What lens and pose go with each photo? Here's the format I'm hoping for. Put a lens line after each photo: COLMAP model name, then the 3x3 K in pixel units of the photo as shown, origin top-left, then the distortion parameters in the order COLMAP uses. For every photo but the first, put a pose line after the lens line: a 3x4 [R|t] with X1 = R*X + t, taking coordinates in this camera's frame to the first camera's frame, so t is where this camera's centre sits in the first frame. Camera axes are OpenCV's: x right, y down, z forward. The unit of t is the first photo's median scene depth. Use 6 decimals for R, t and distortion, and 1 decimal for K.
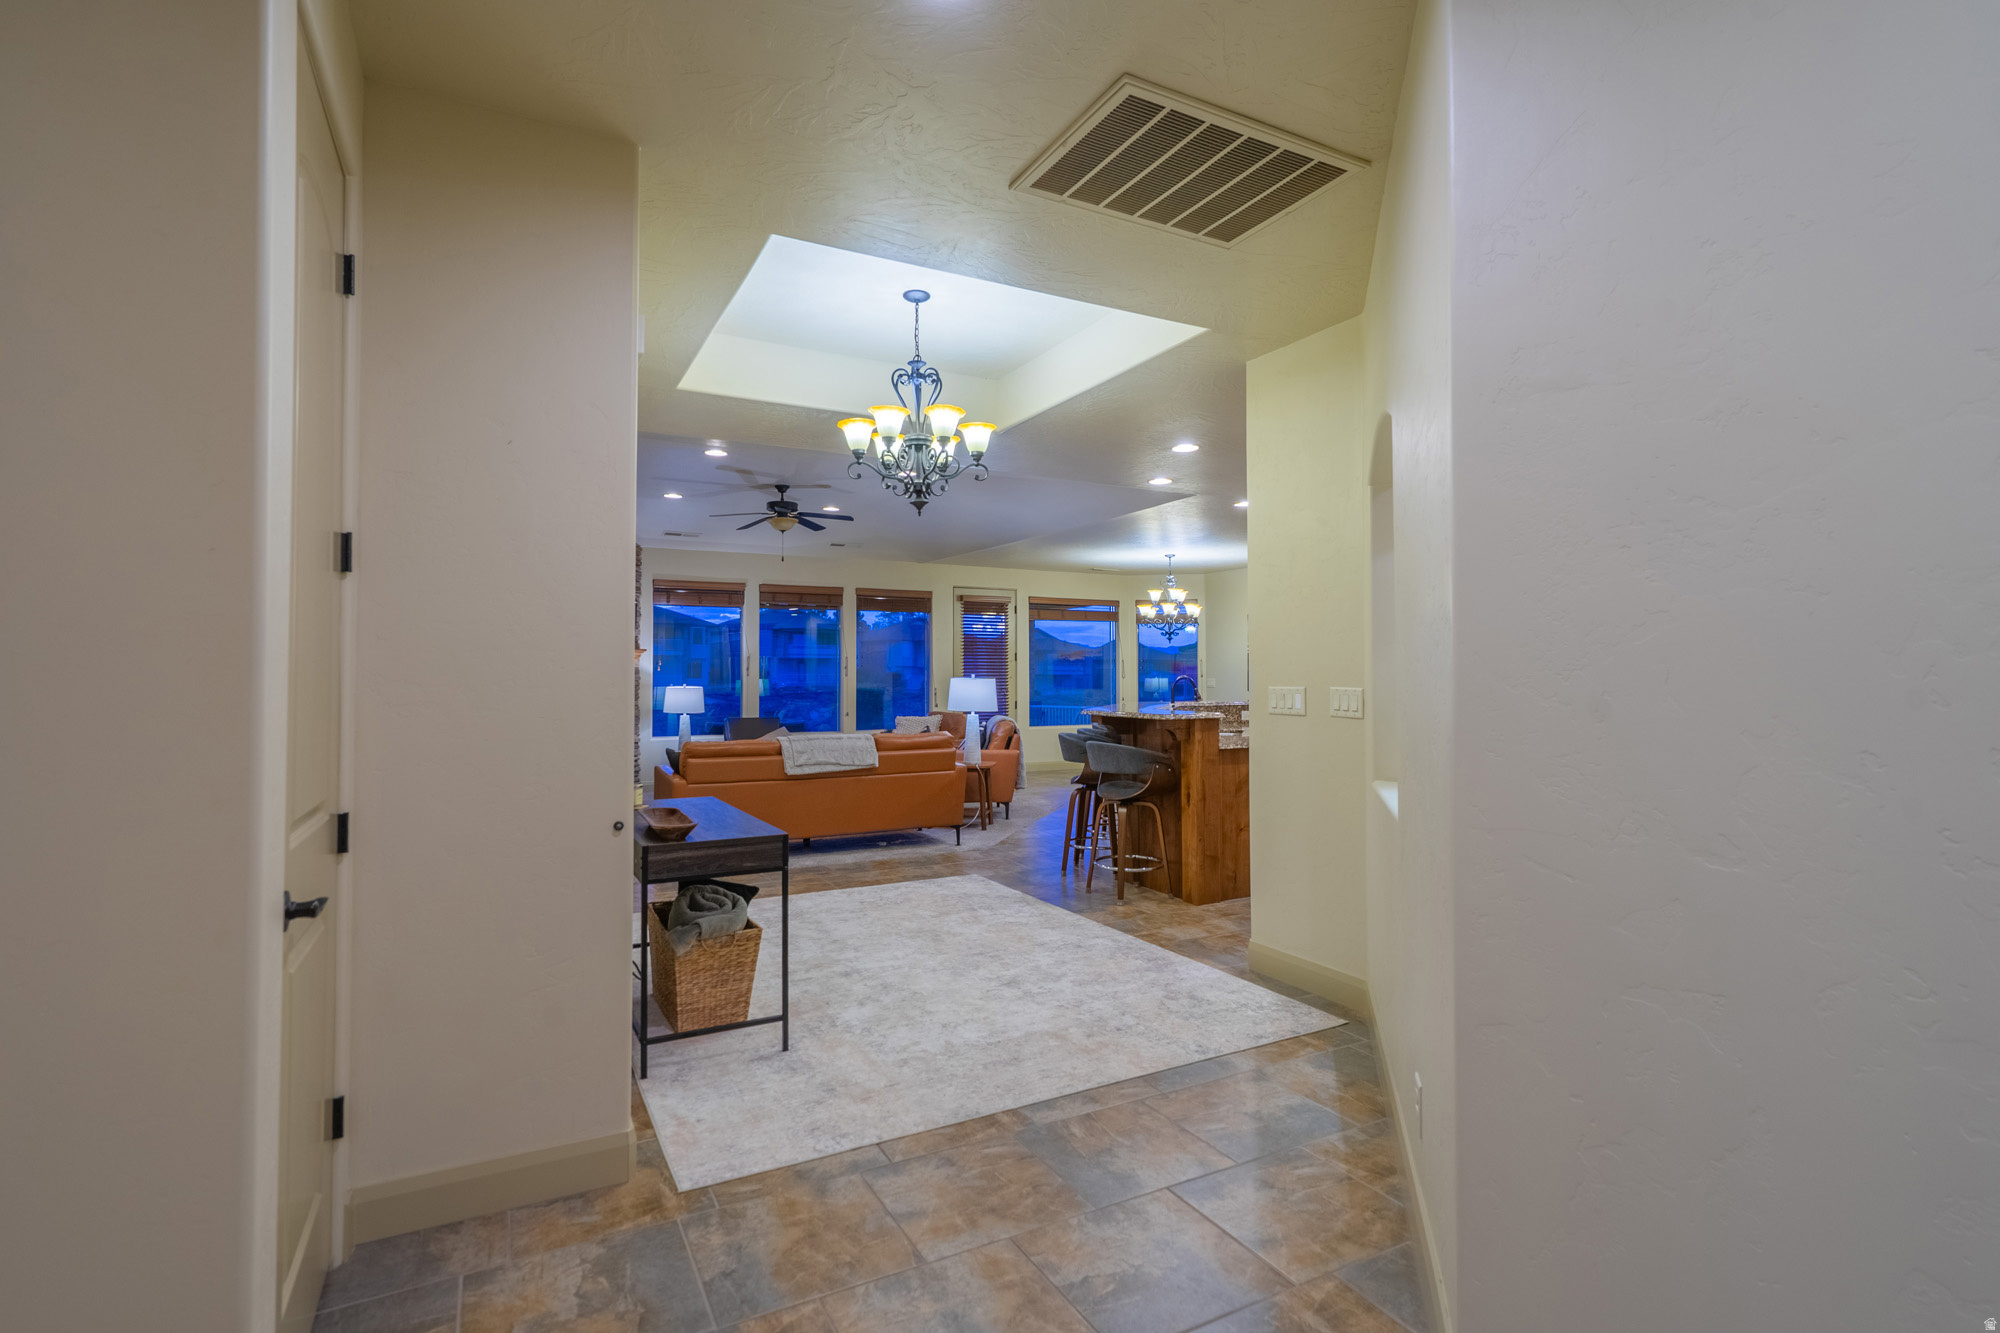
lens RADIAL K [[944.9, 0, 1017.8], [0, 944.9, 652.8], [0, 0, 1]] dist [-0.000018, 0.002130]
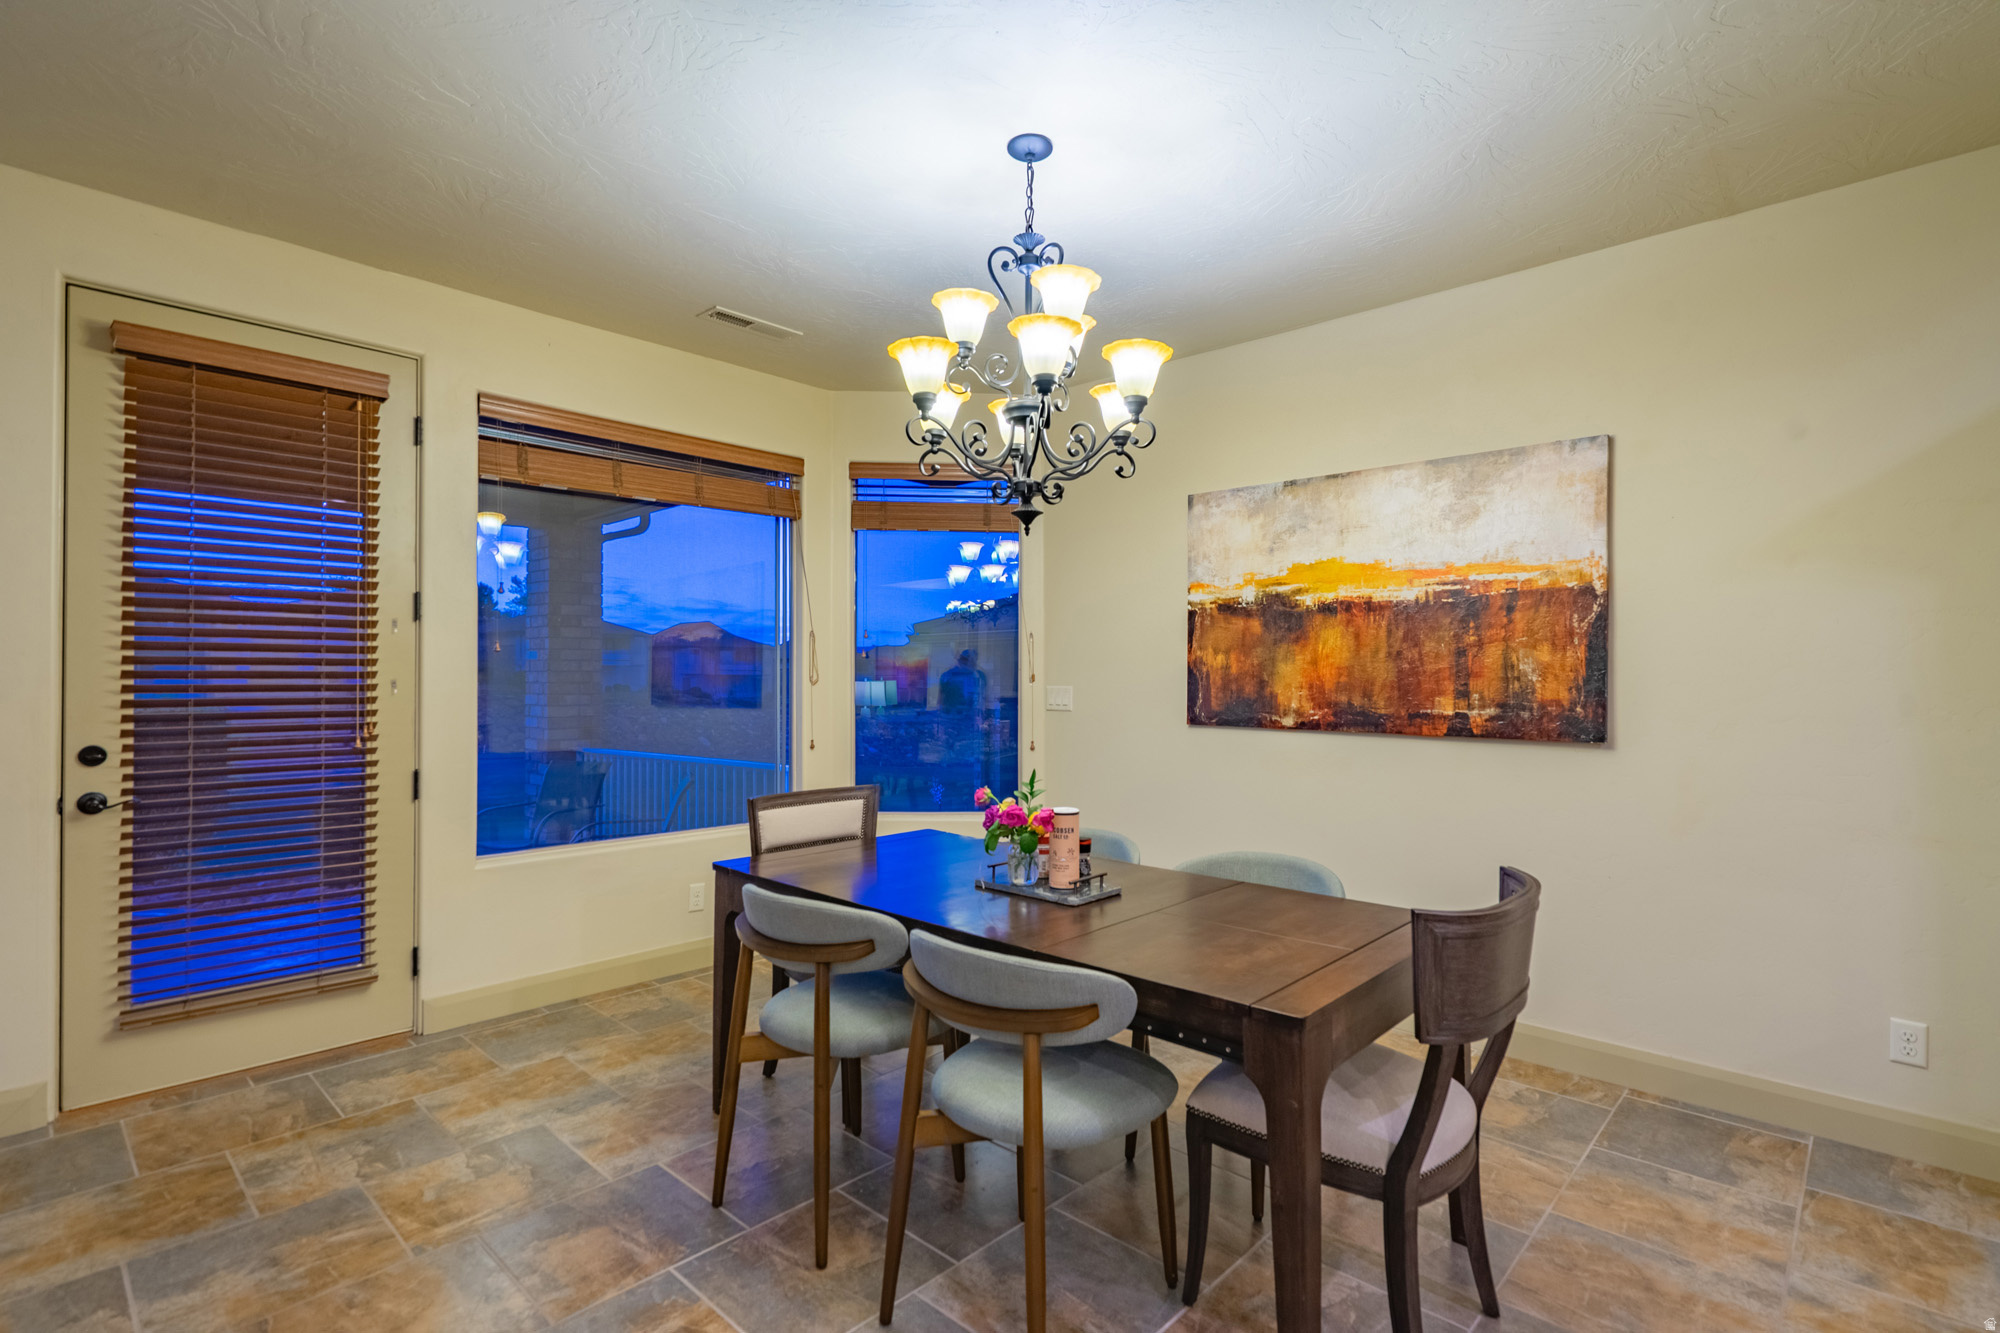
lens RADIAL K [[944.9, 0, 999.4], [0, 944.9, 671.7], [0, 0, 1]] dist [-0.000018, 0.002130]
pose [[0.952158, 0.004536, 0.305572, 0.138921], [-0.011147, 0.999740, 0.019892, 0.030306], [-0.305403, -0.022347, 0.951961, 1.292178]]
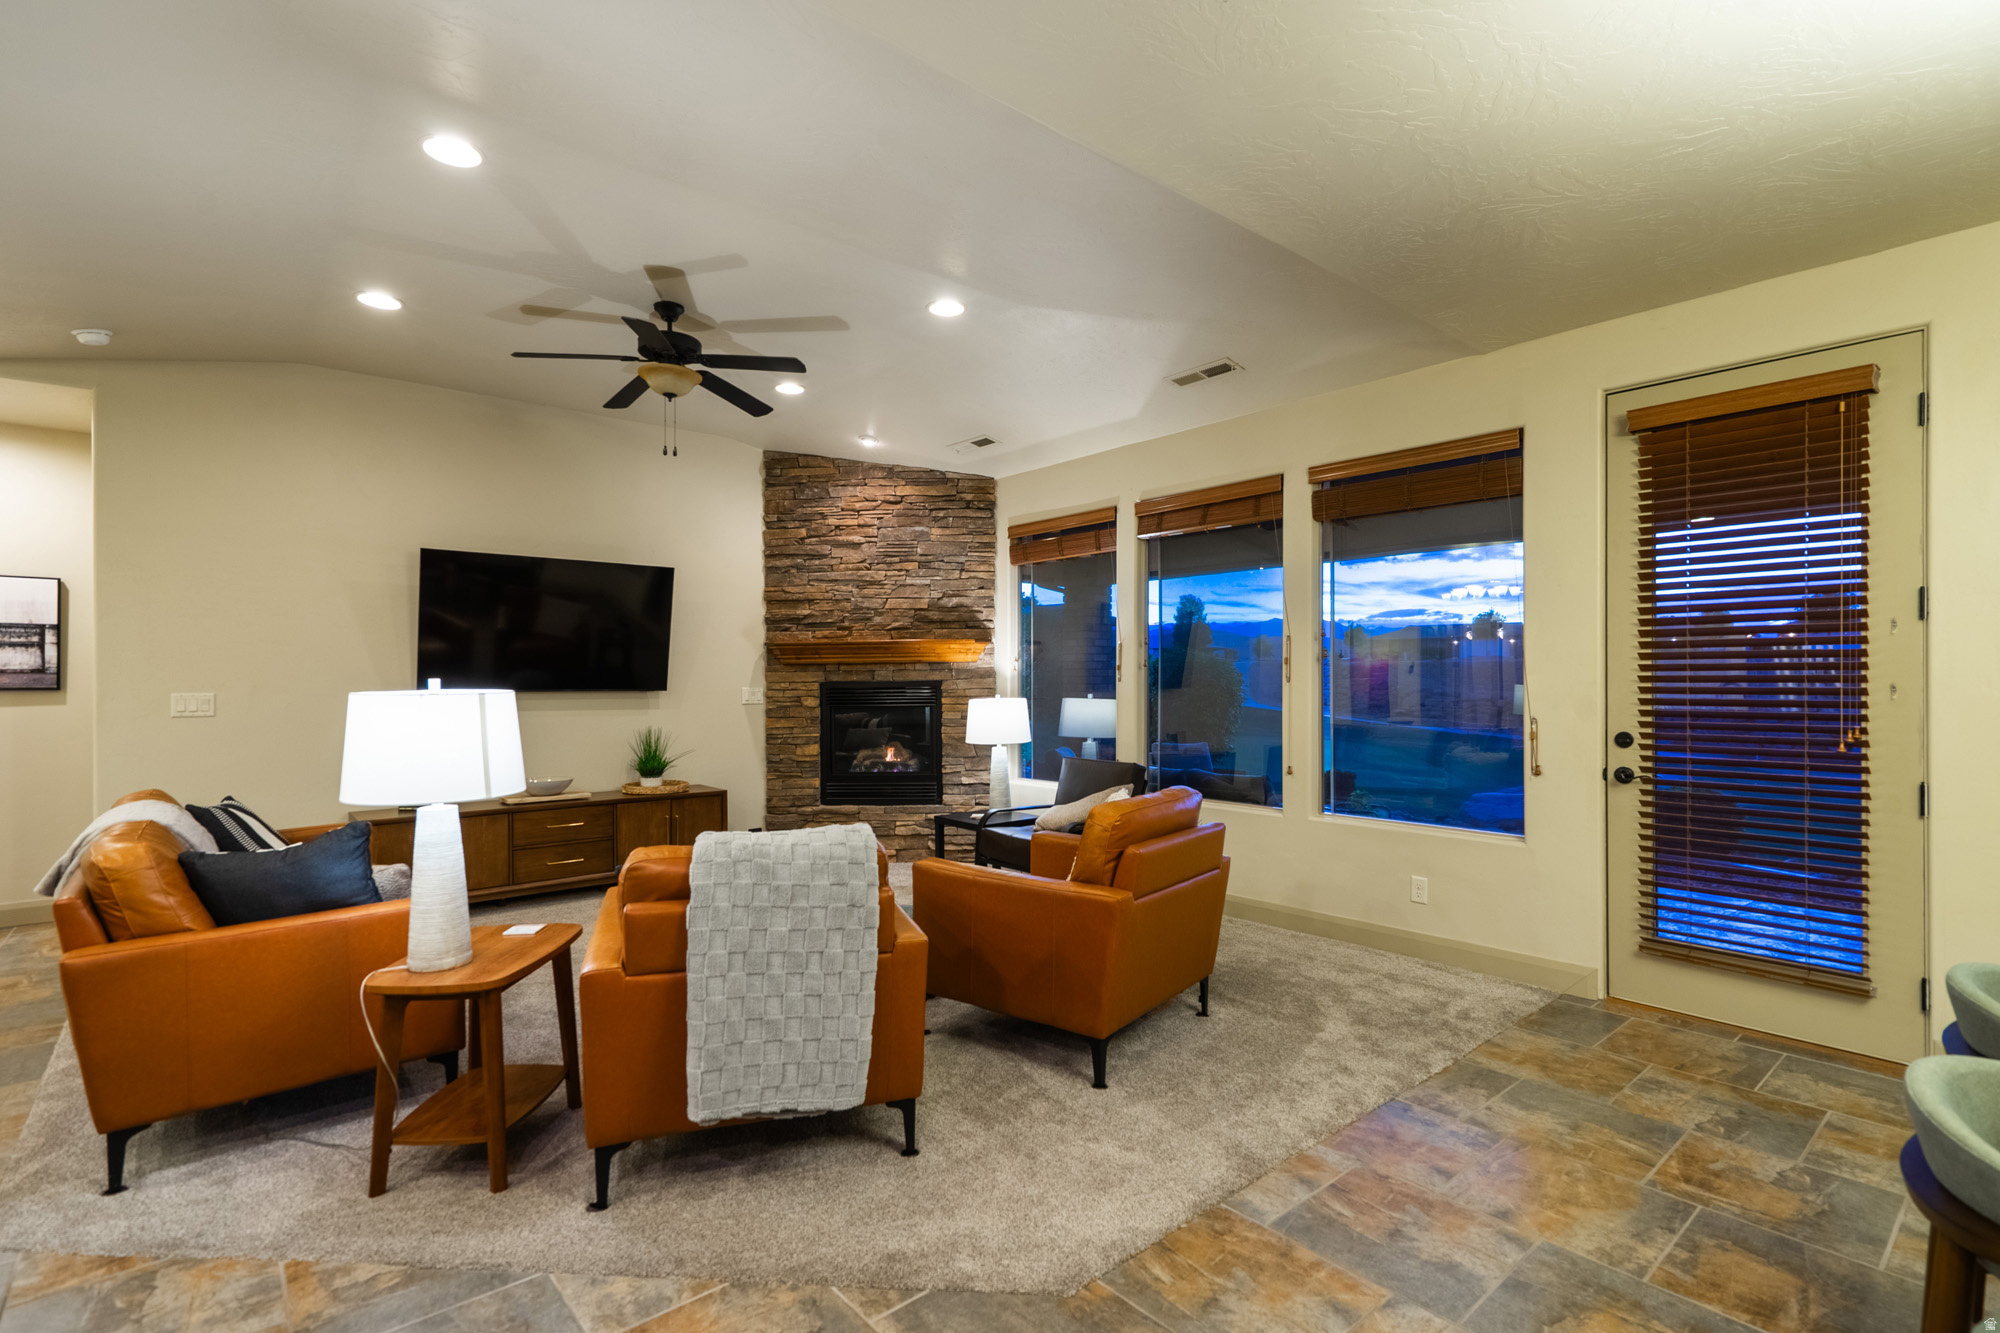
lens RADIAL K [[944.9, 0, 1002.2], [0, 944.9, 681.4], [0, 0, 1]] dist [-0.000018, 0.002130]
pose [[0.197882, 0.002062, -0.980224, 0.359044], [0.027221, 0.999601, 0.007598, 0.031533], [0.979848, -0.028187, 0.197747, 1.340746]]
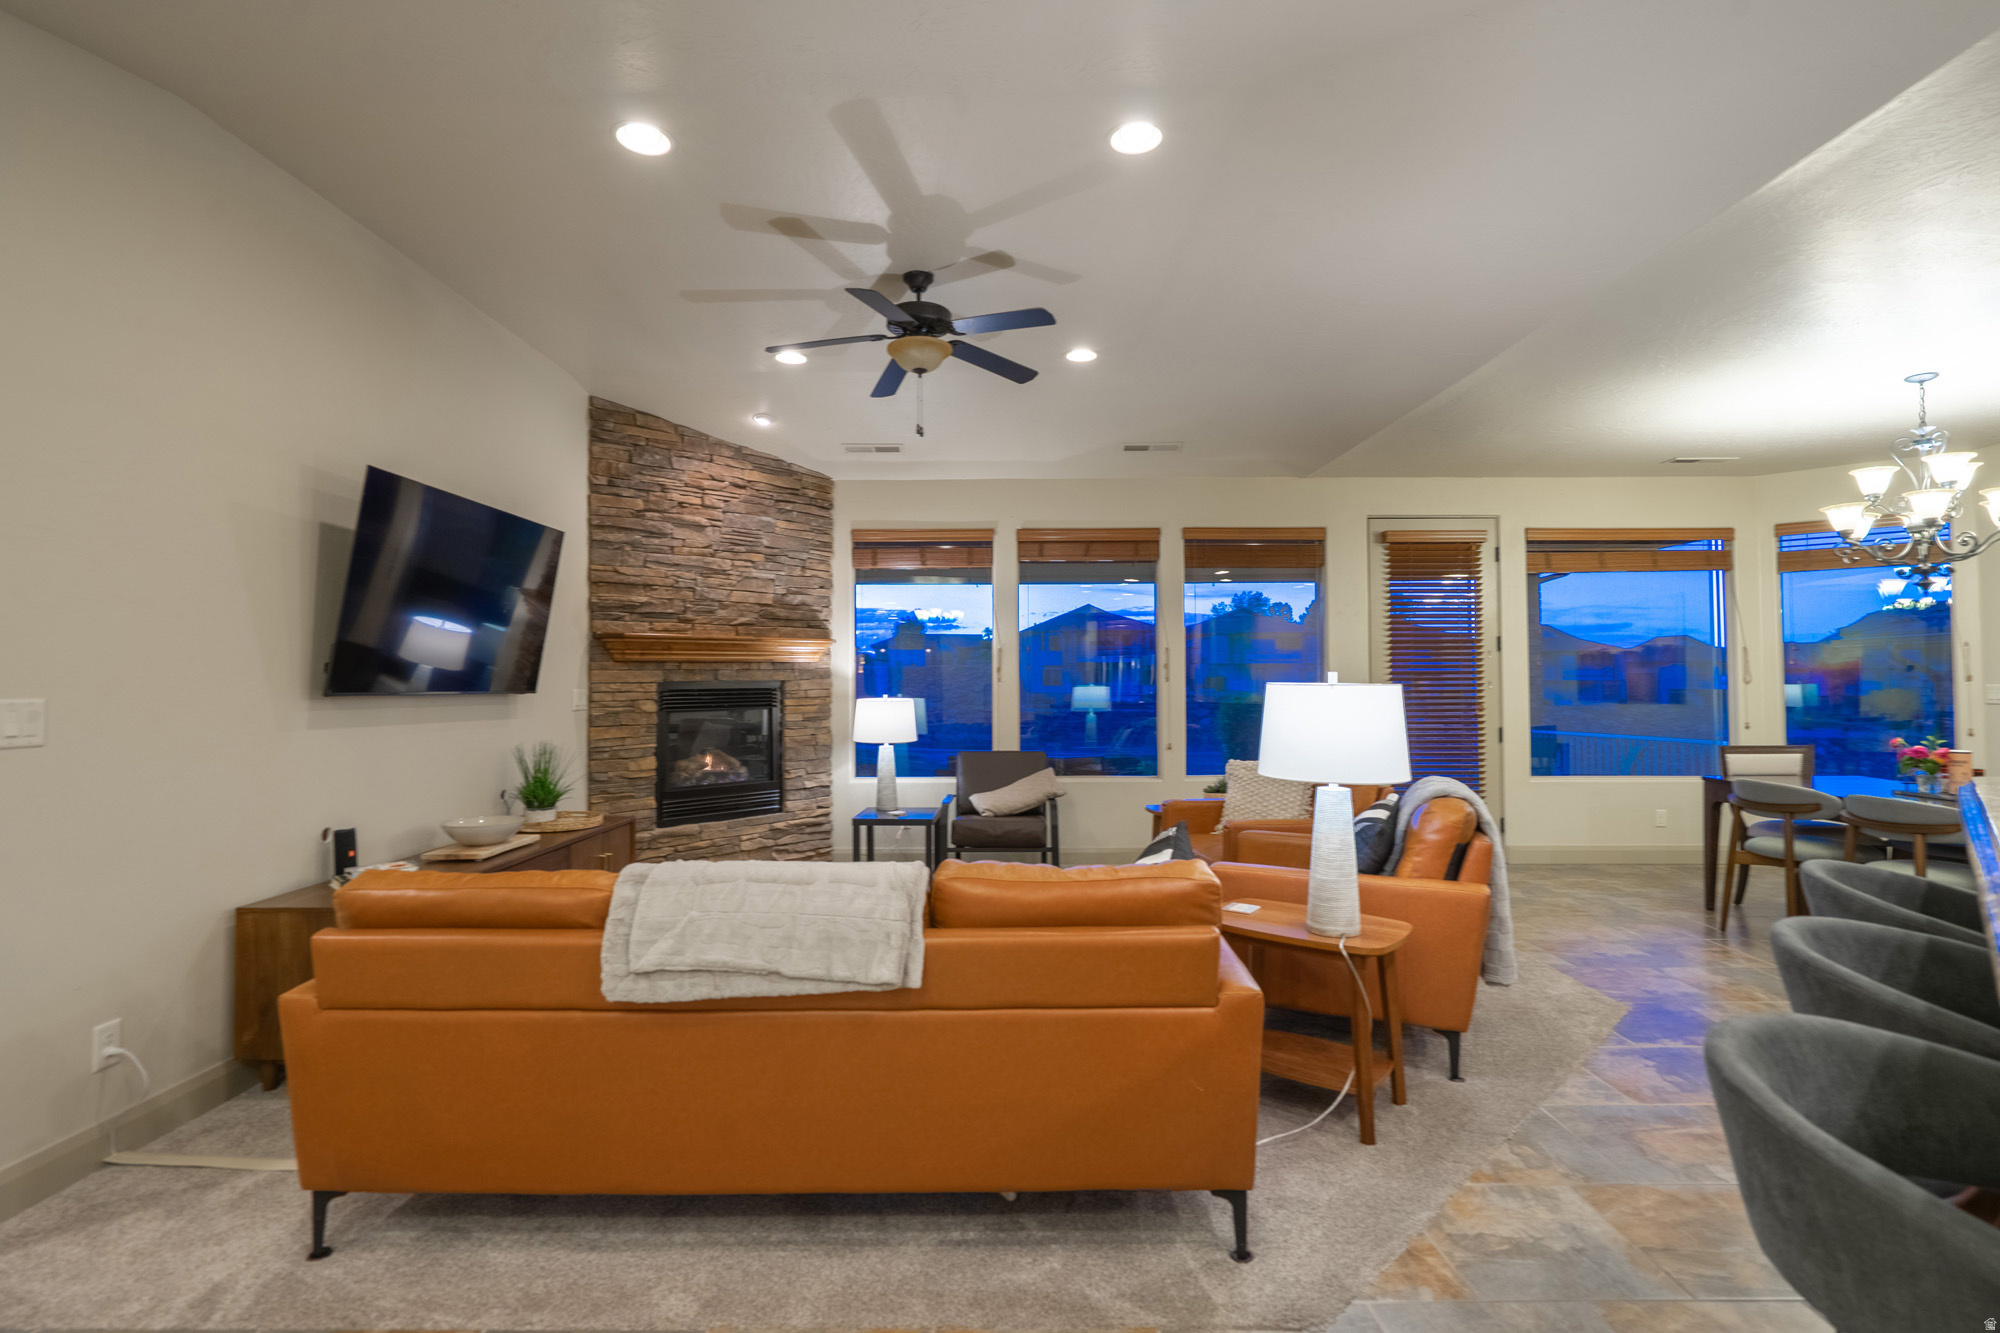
lens RADIAL K [[944.9, 0, 998.2], [0, 944.9, 661.6], [0, 0, 1]] dist [-0.000018, 0.002130]
pose [[0.875517, -0.013502, -0.482999, 0.014807], [0.014655, 0.999892, -0.001386, 0.021304], [0.482966, -0.005865, 0.875620, 0.752306]]
